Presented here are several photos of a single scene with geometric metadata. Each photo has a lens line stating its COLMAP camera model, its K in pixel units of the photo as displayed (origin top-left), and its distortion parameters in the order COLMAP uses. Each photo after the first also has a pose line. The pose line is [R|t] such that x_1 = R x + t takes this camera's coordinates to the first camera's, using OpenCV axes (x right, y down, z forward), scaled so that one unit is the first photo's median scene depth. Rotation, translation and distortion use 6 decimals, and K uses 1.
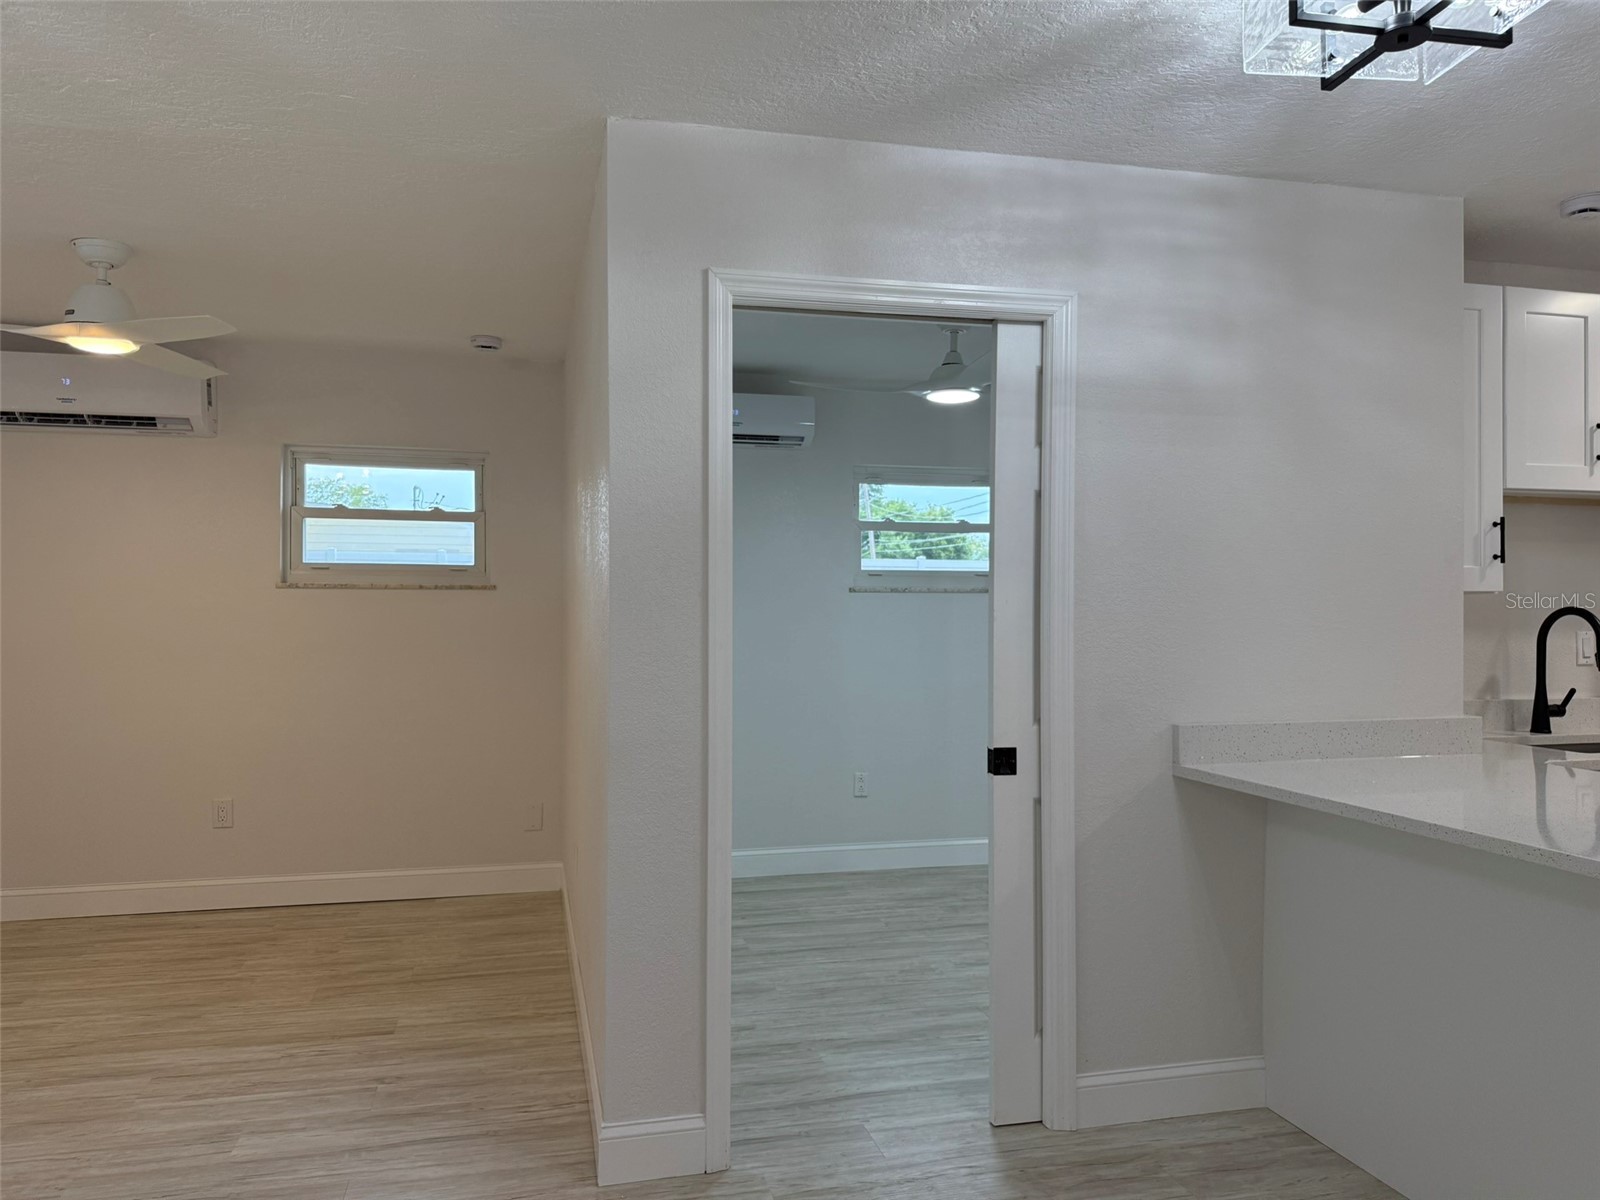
lens RADIAL K [[1138.6, 0, 792.4], [0, 1138.6, 625.9], [0, 0, 1]] dist [0.040412, -0.053102]
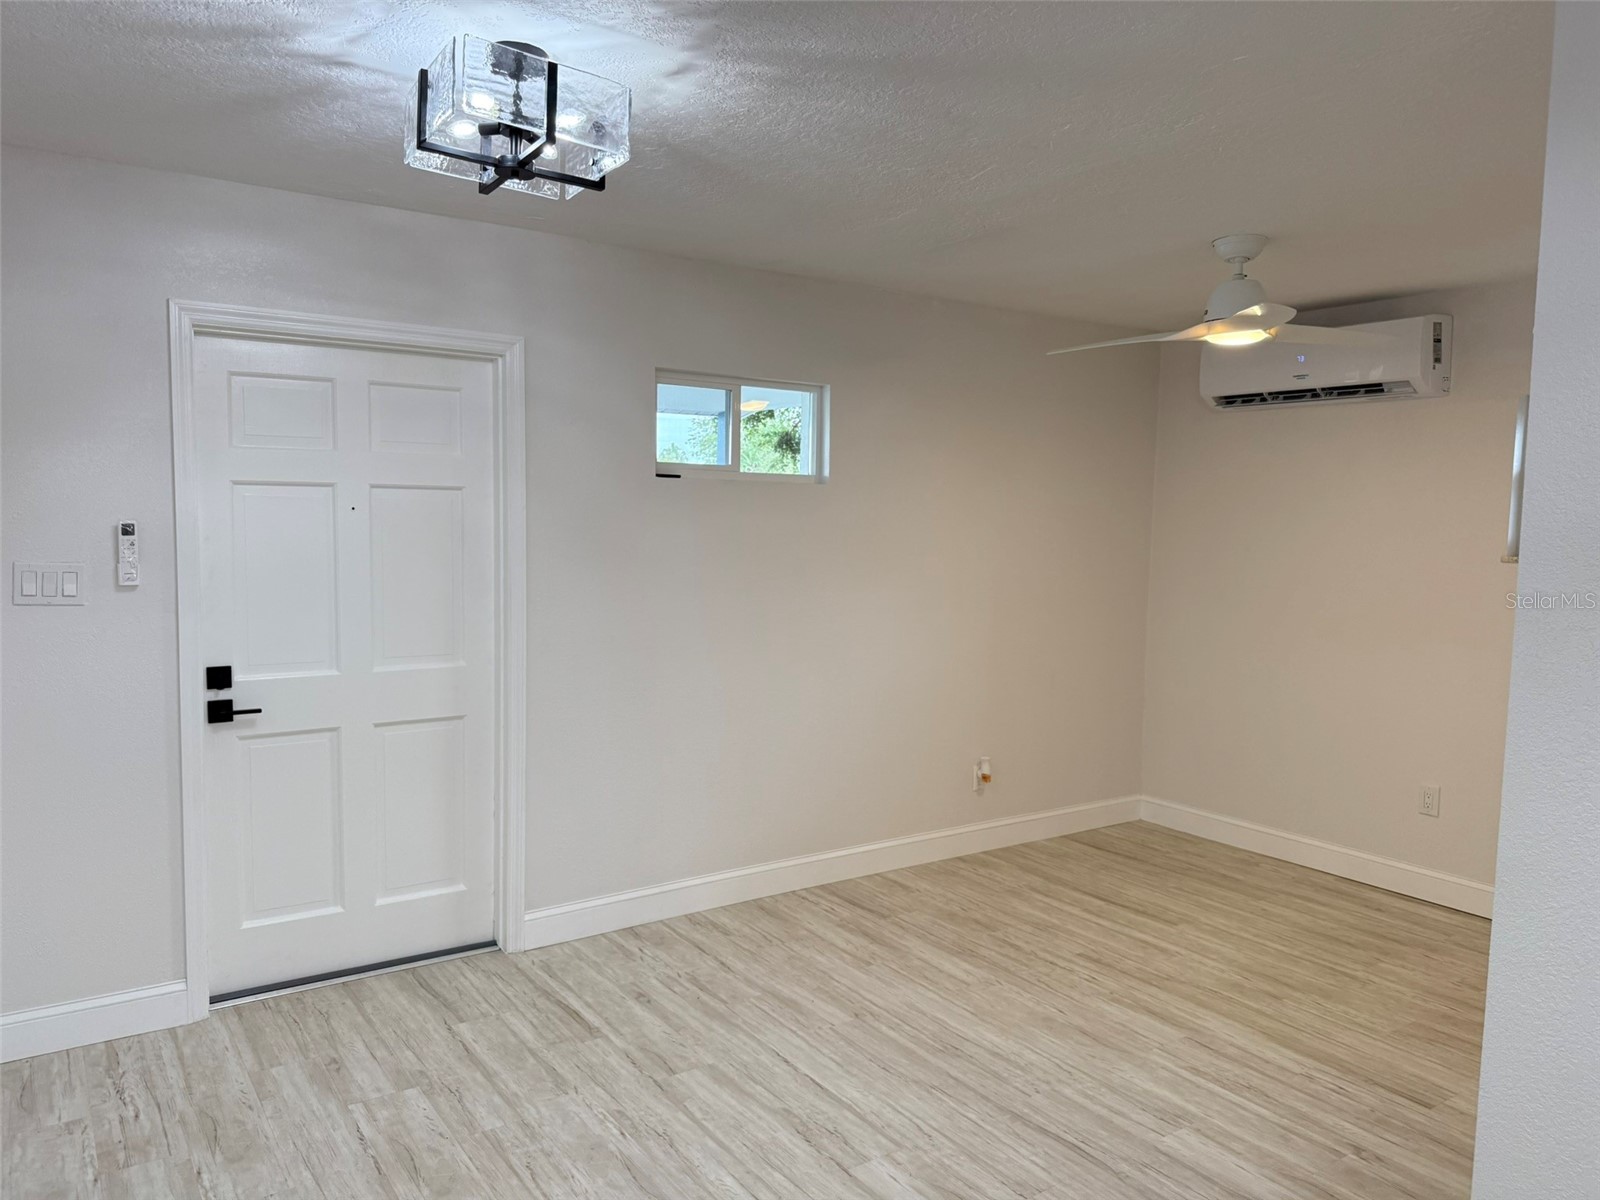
lens RADIAL K [[1138.6, 0, 803.5], [0, 1138.6, 610.8], [0, 0, 1]] dist [0.040412, -0.053102]
pose [[0.356806, 0.083959, -0.930398, 0.255719], [-0.032186, 0.996467, 0.077578, -0.066588], [0.933624, 0.002266, 0.358247, 0.266546]]
